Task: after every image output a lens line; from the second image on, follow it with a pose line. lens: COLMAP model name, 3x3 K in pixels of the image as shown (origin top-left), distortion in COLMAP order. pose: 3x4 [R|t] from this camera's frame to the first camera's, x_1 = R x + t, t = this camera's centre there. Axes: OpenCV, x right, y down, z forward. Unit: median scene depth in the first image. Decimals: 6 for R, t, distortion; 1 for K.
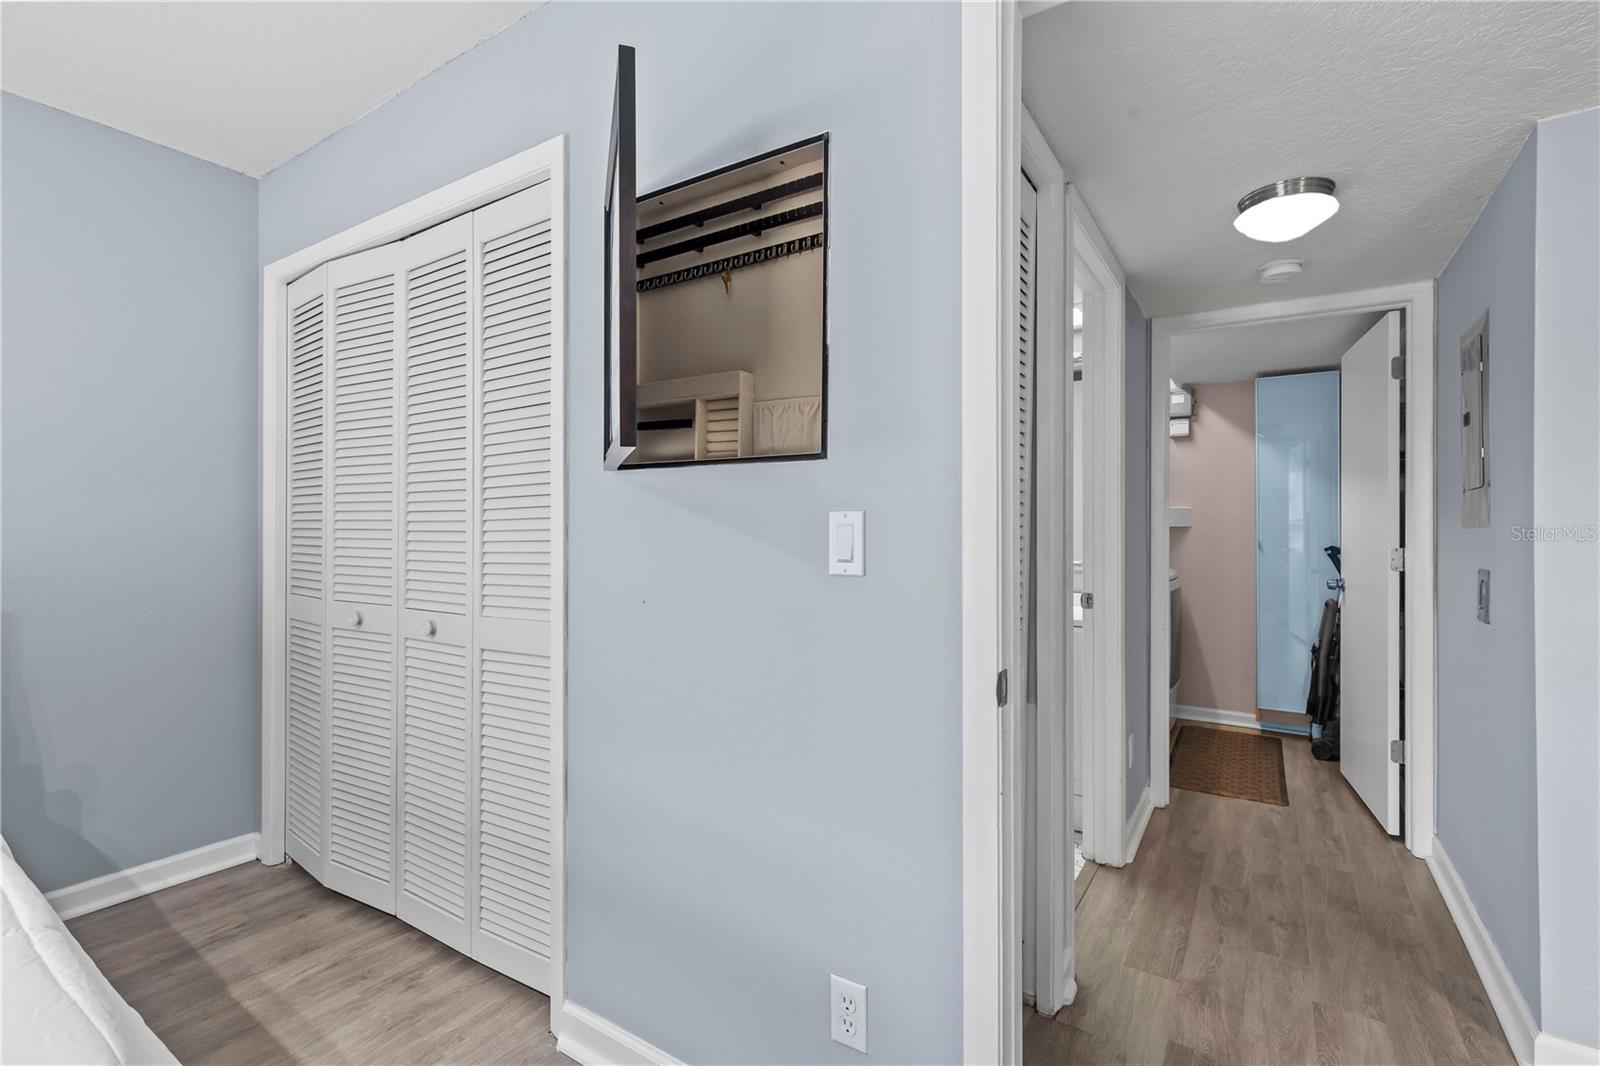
lens RADIAL K [[742.7, 0, 799.7], [0, 742.7, 535.4], [0, 0, 1]] dist [0.001976, 0.000540]
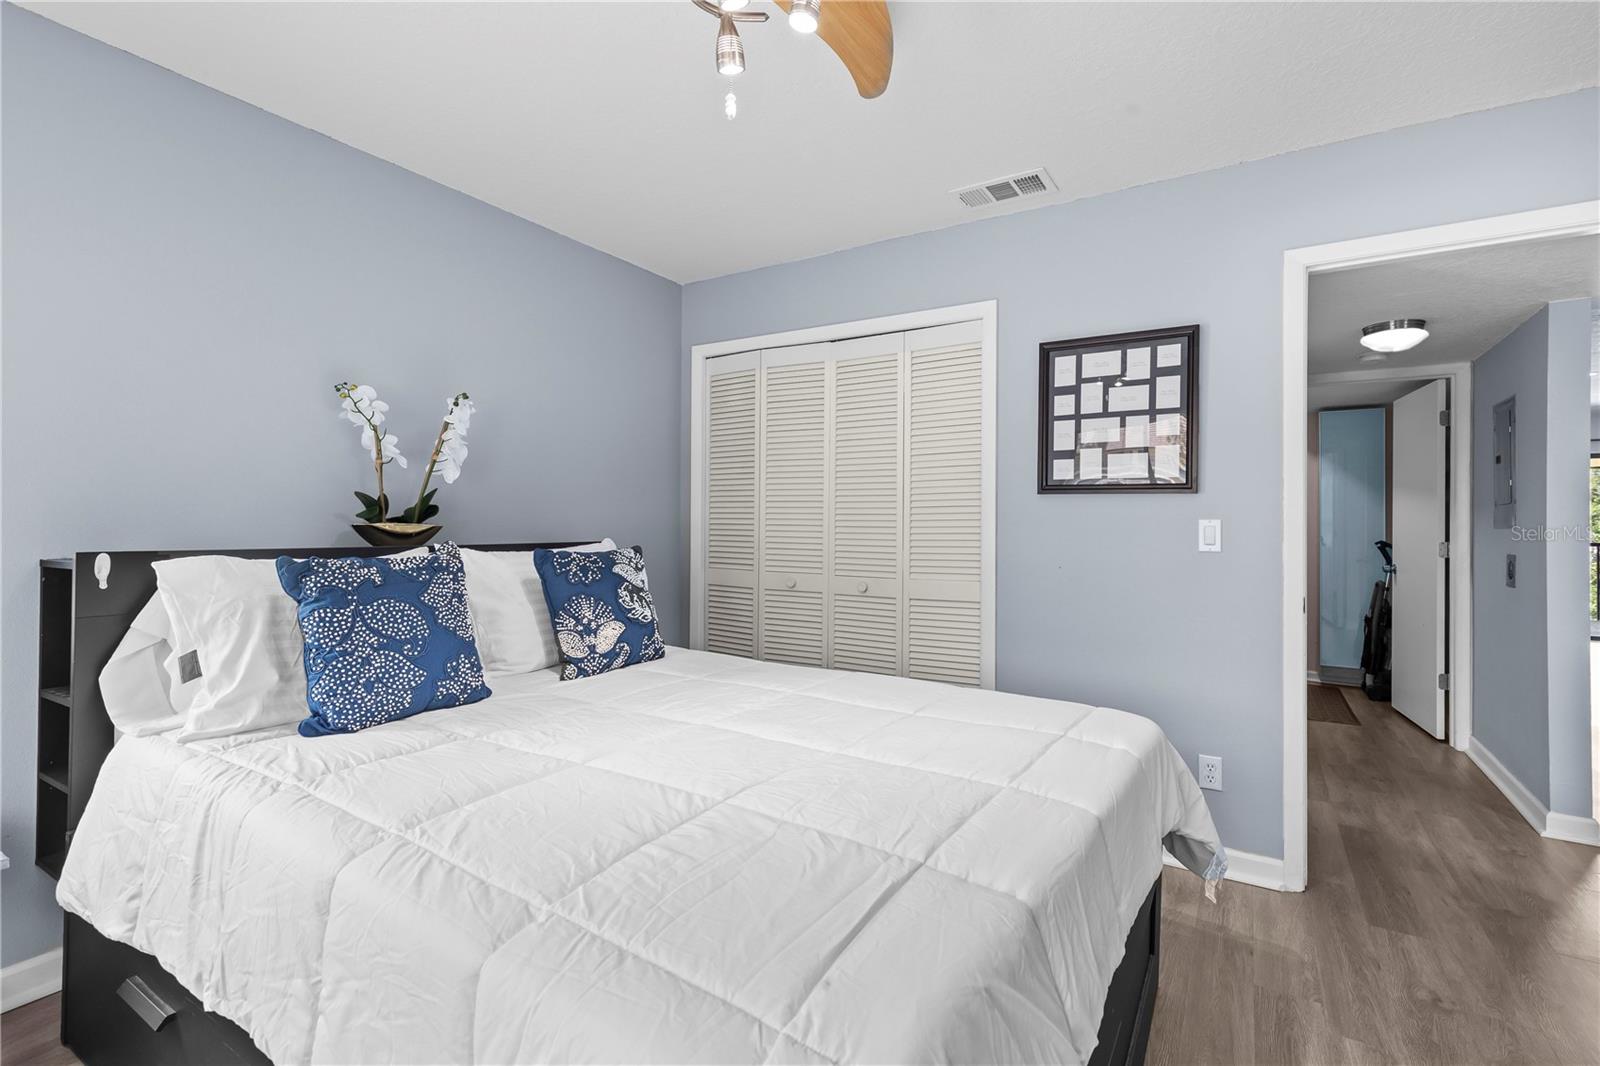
lens RADIAL K [[742.7, 0, 798.2], [0, 742.7, 524.2], [0, 0, 1]] dist [0.001976, 0.000540]
pose [[0.999888, 0.006674, 0.013432, -0.515225], [-0.006589, 0.999958, -0.006366, 0.000068], [-0.013474, 0.006276, 0.999890, -0.472296]]
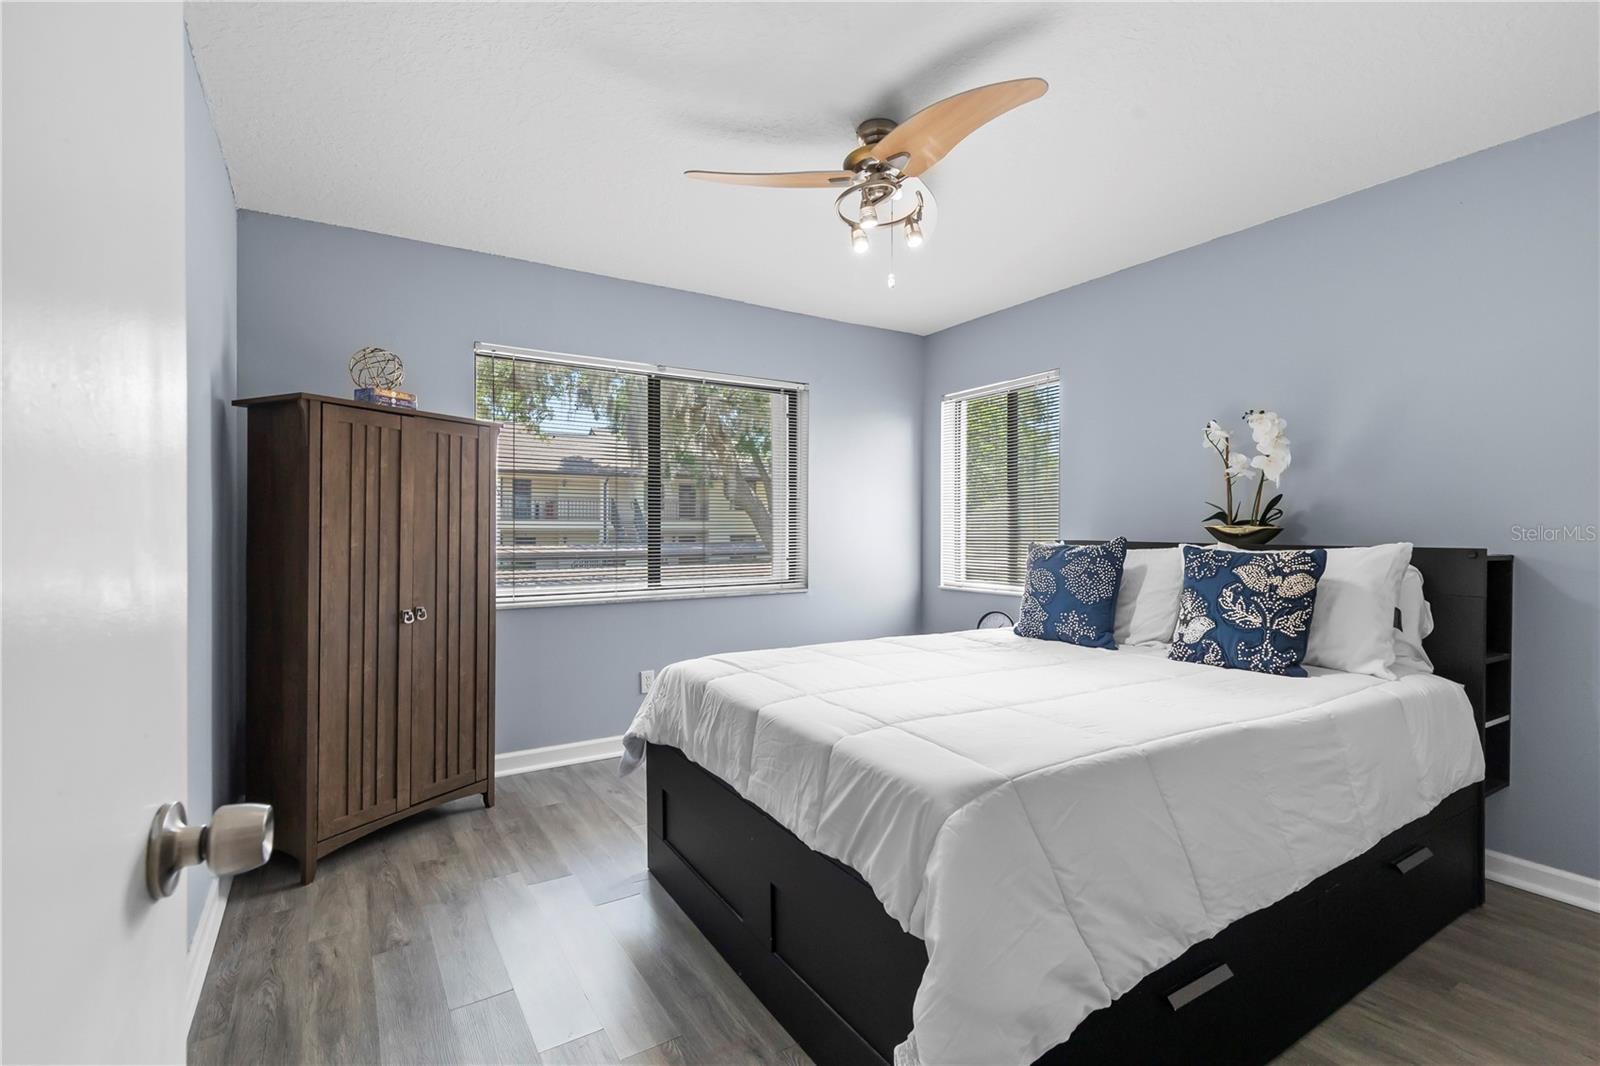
lens RADIAL K [[742.7, 0, 801.0], [0, 742.7, 524.7], [0, 0, 1]] dist [0.001976, 0.000540]
pose [[-0.426508, 0.005851, -0.904465, 0.687224], [-0.003188, 0.999963, 0.007972, -0.012967], [0.904478, 0.006284, -0.426474, 0.712190]]
